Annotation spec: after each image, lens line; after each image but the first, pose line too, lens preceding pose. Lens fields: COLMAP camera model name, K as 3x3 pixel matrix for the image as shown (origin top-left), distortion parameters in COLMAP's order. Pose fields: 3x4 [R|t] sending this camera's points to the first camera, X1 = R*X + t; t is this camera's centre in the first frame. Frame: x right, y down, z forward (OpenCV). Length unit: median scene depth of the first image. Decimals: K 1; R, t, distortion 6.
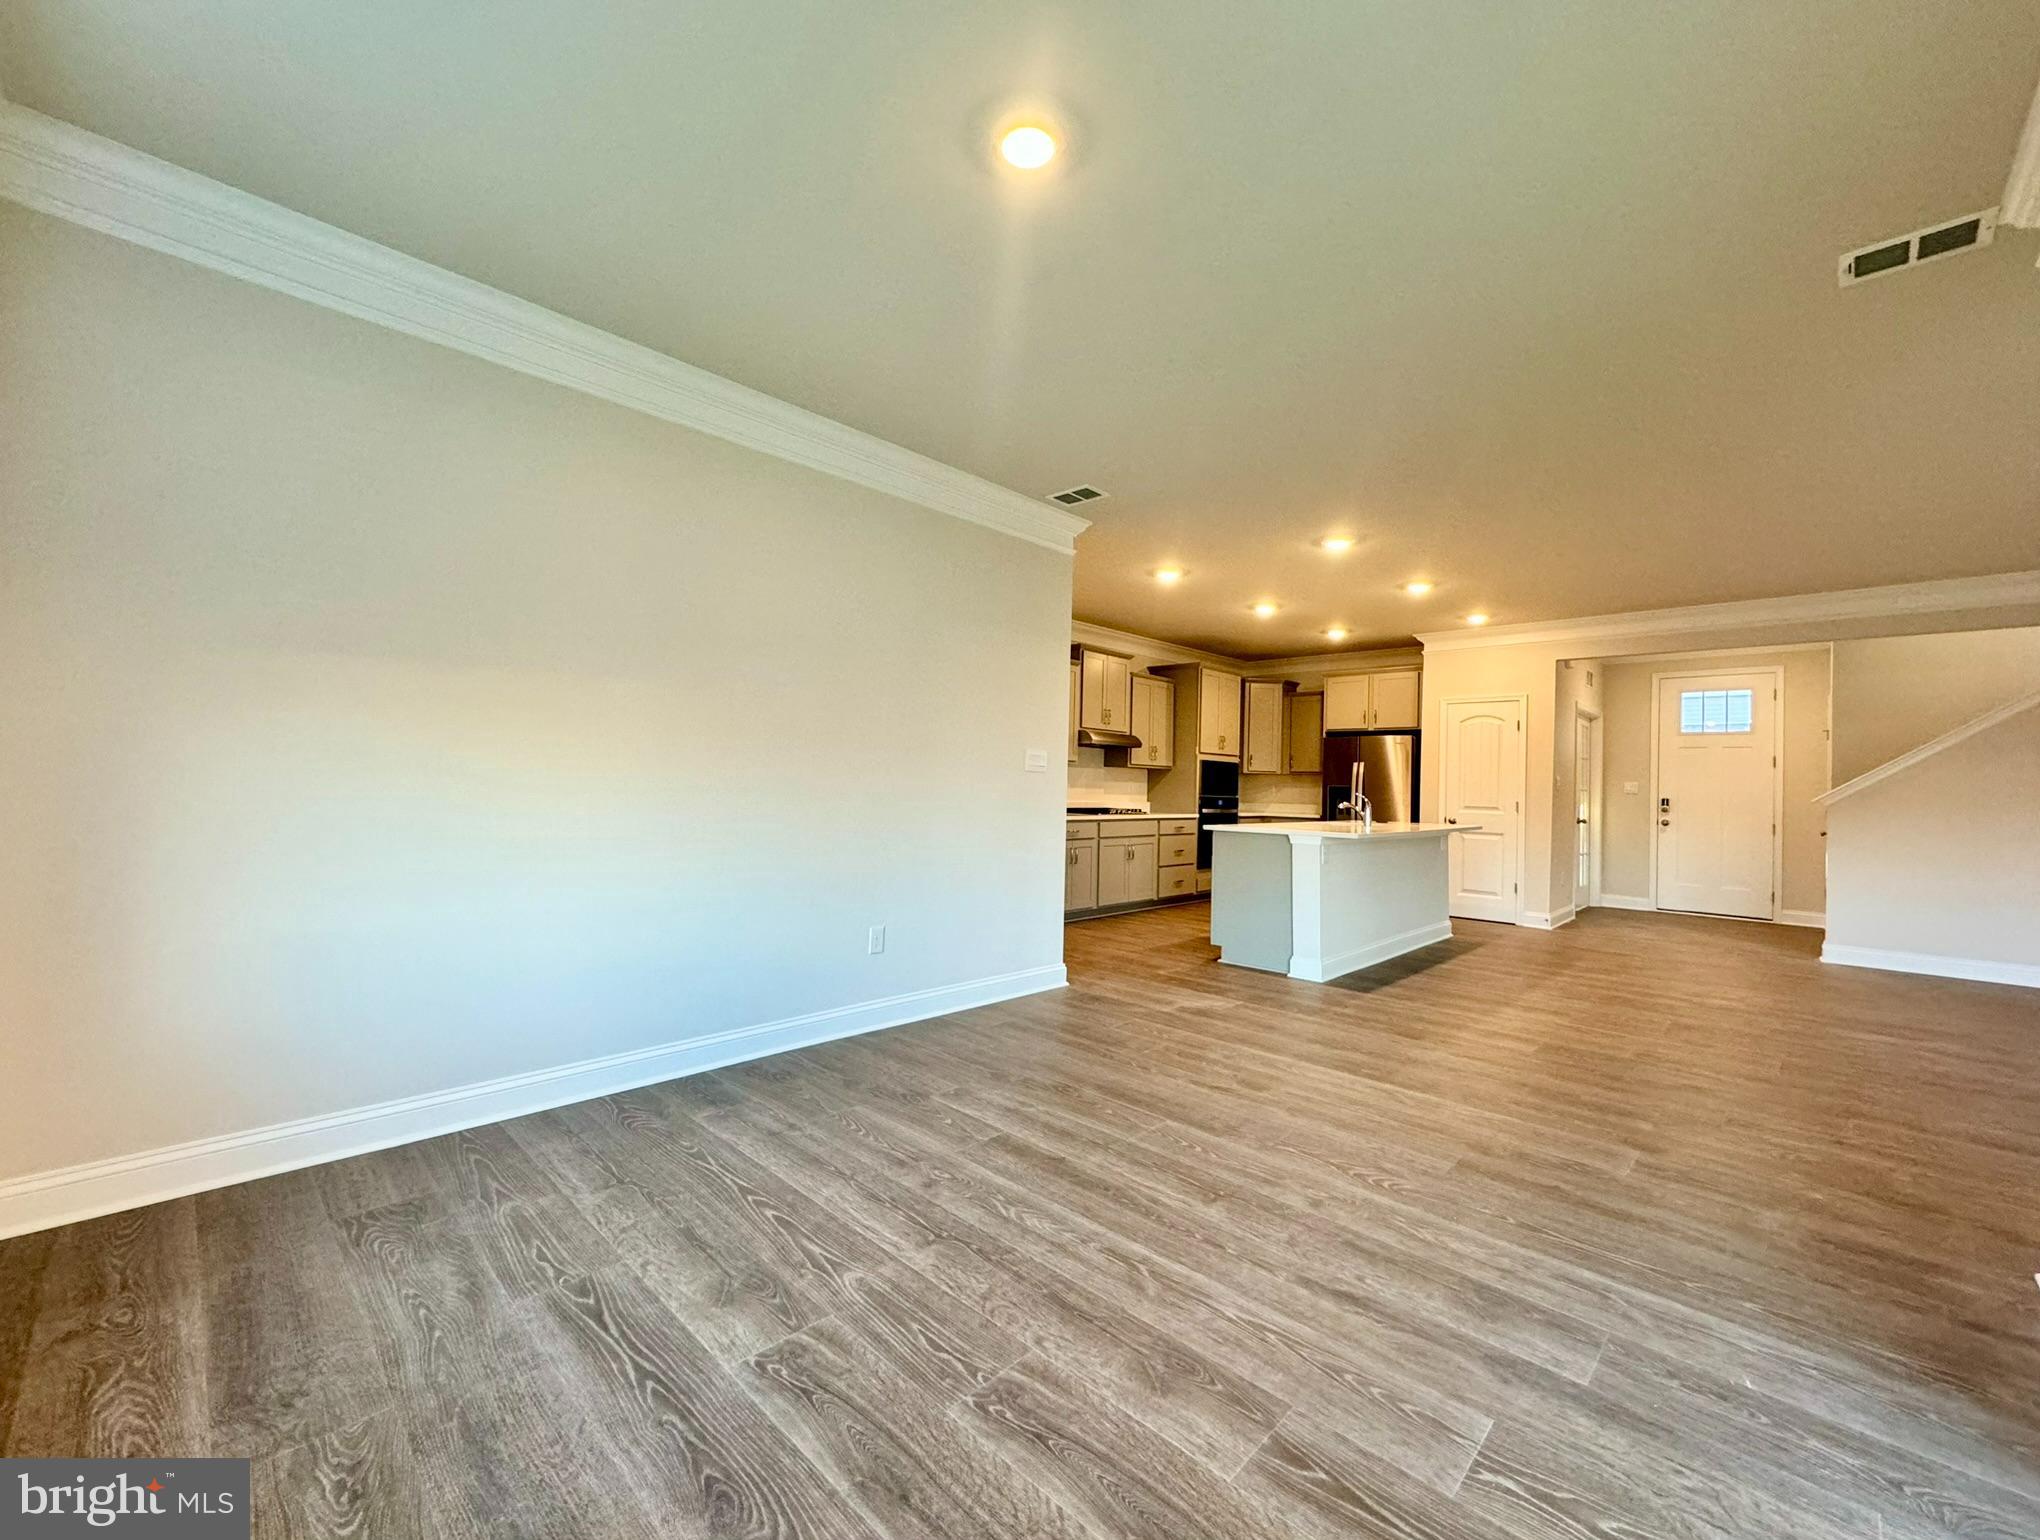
lens RADIAL K [[855.2, 0, 1004.4], [0, 855.2, 766.6], [0, 0, 1]] dist [-0.009092, 0.000035]
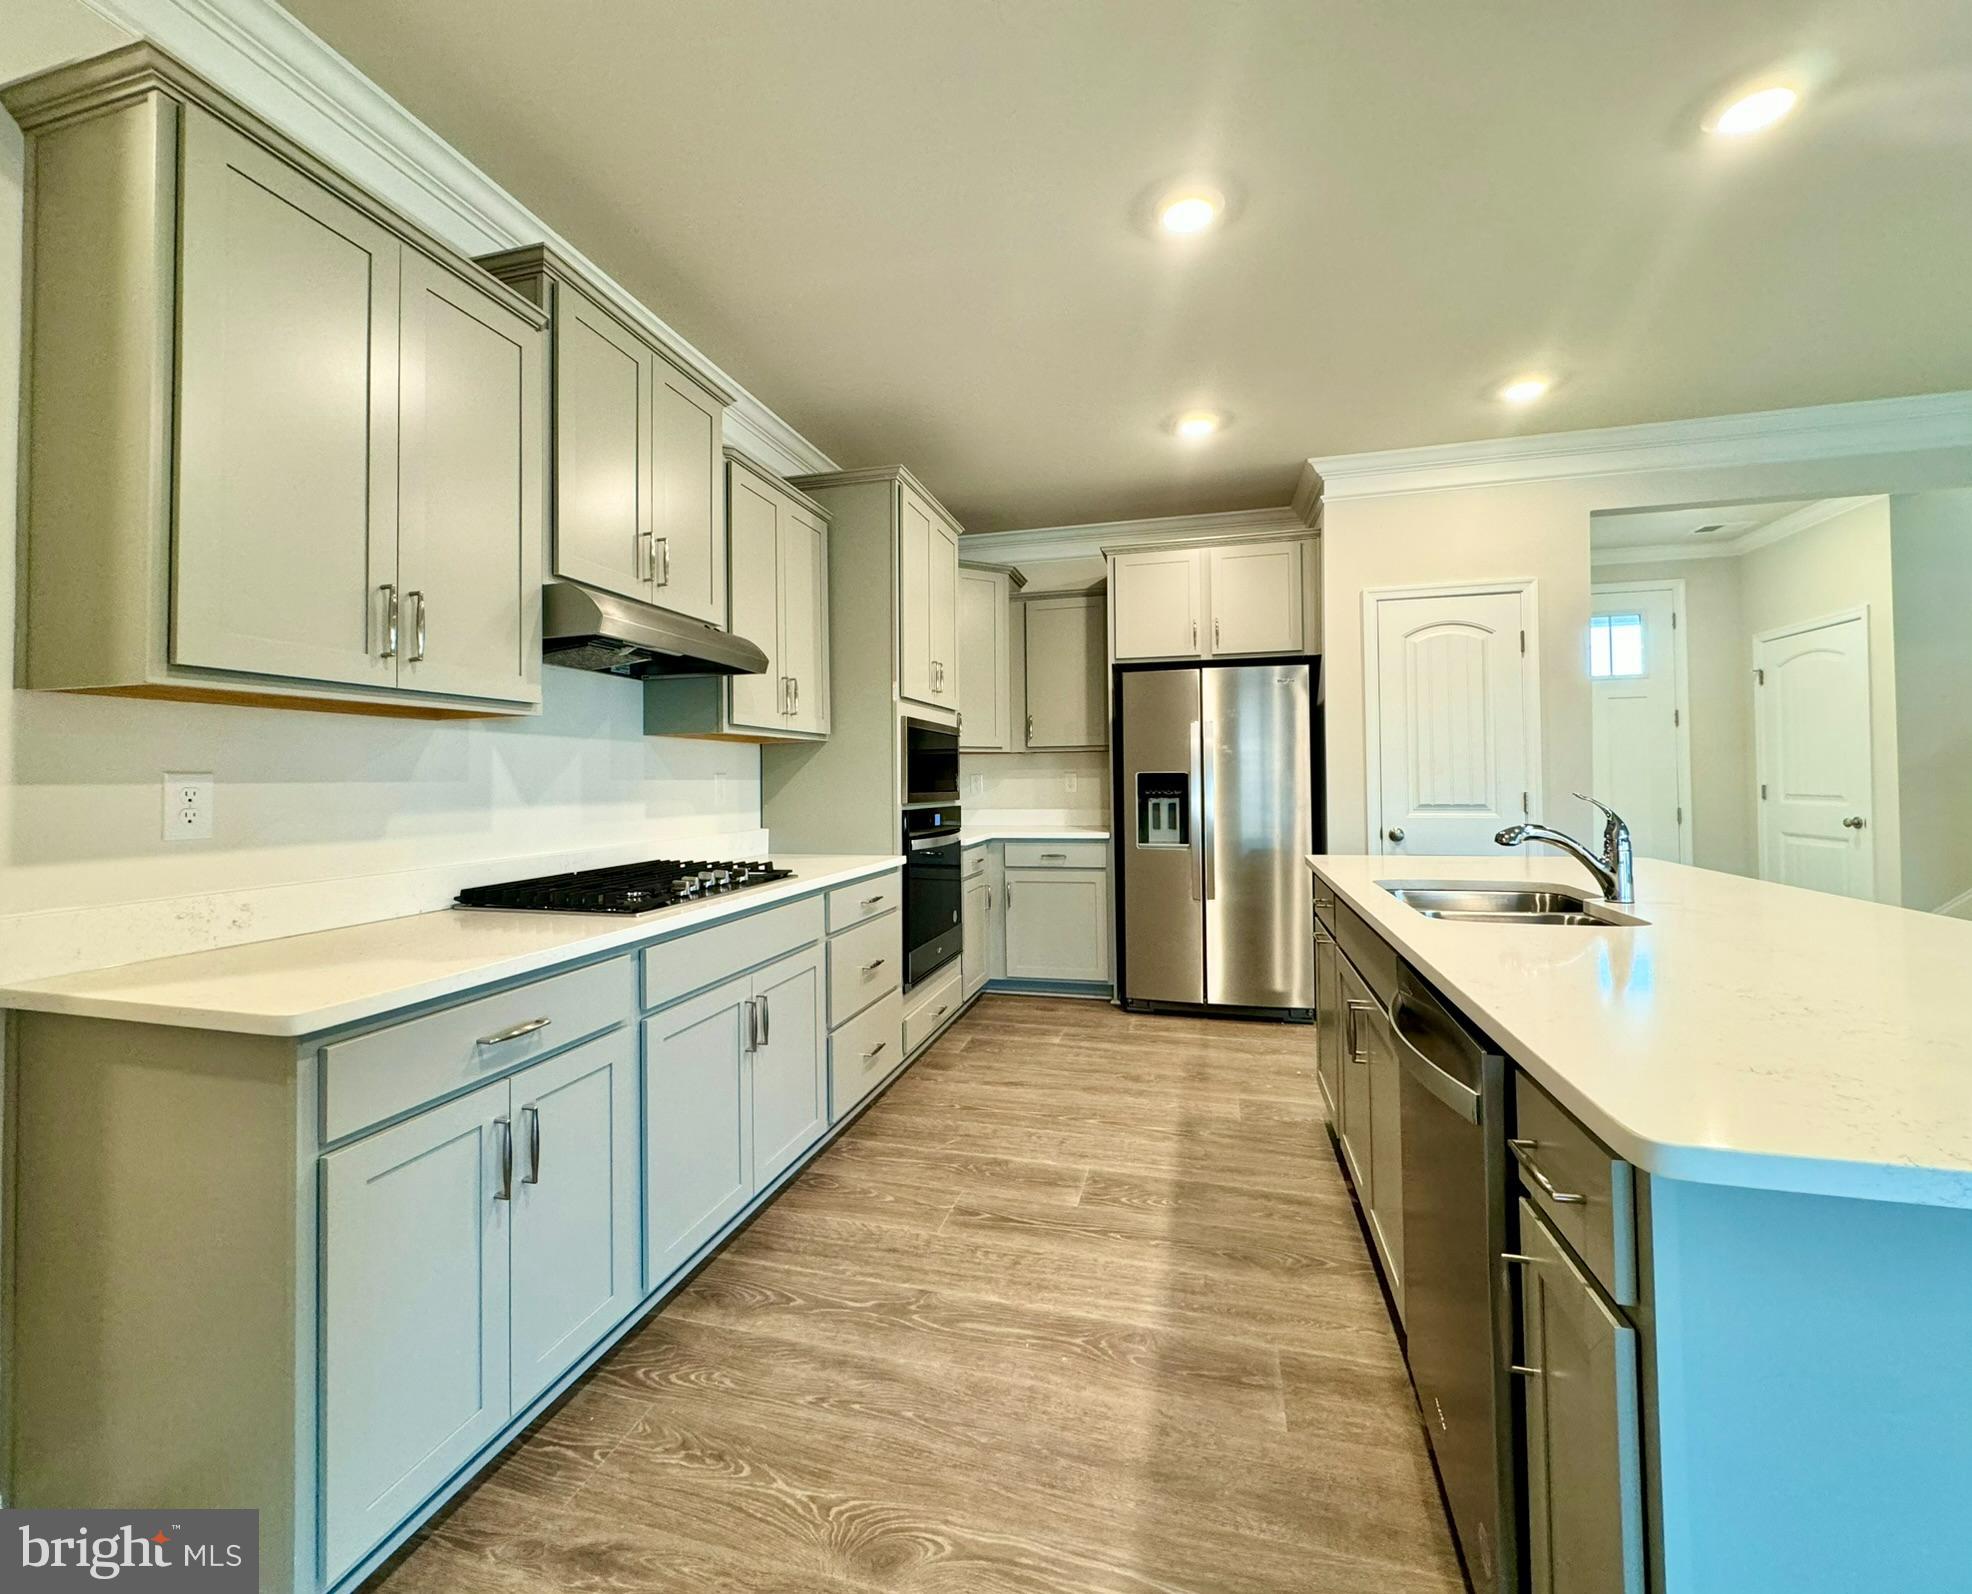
lens RADIAL K [[854.3, 0, 981.8], [0, 854.3, 767.4], [0, 0, 1]] dist [-0.003861, 0.000053]
pose [[0.870539, -0.027669, 0.491320, 0.068870], [0.022293, 0.999610, 0.016794, 0.010164], [-0.491593, -0.003667, 0.870817, 0.658953]]
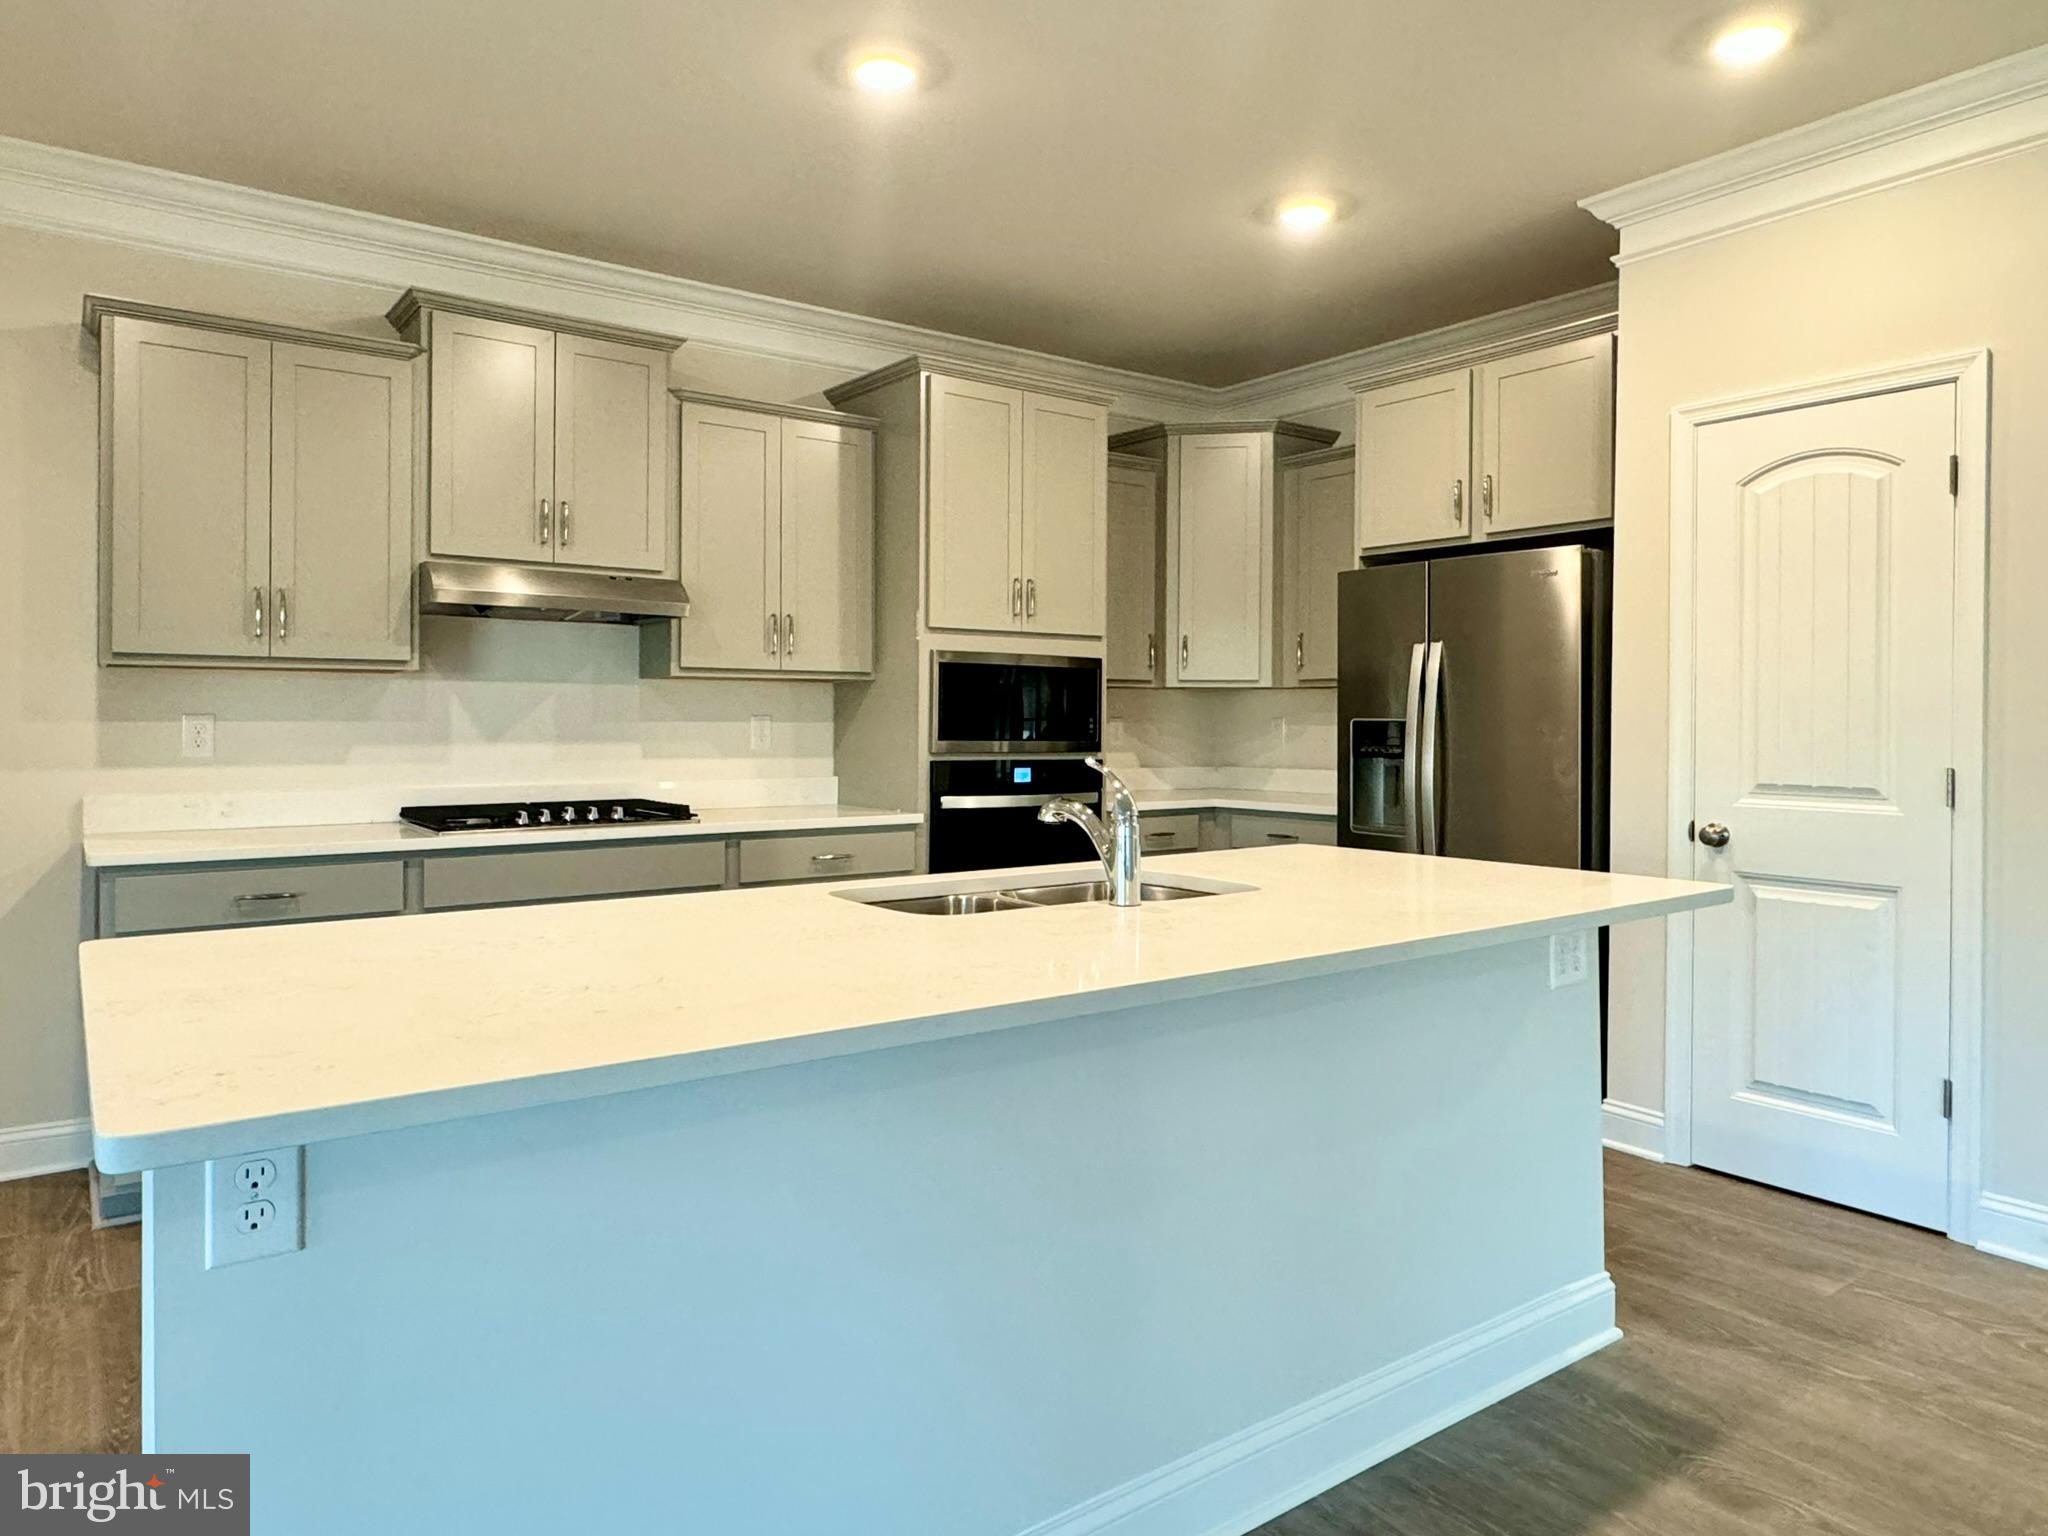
lens RADIAL K [[1317.6, 0, 995.2], [0, 1317.6, 722.7], [0, 0, 1]] dist [-0.006218, 0.005942]
pose [[0.986391, -0.020695, -0.163110, 0.347857], [0.024541, 0.999465, 0.021602, 0.010328], [0.162575, -0.025311, 0.986371, 0.510752]]
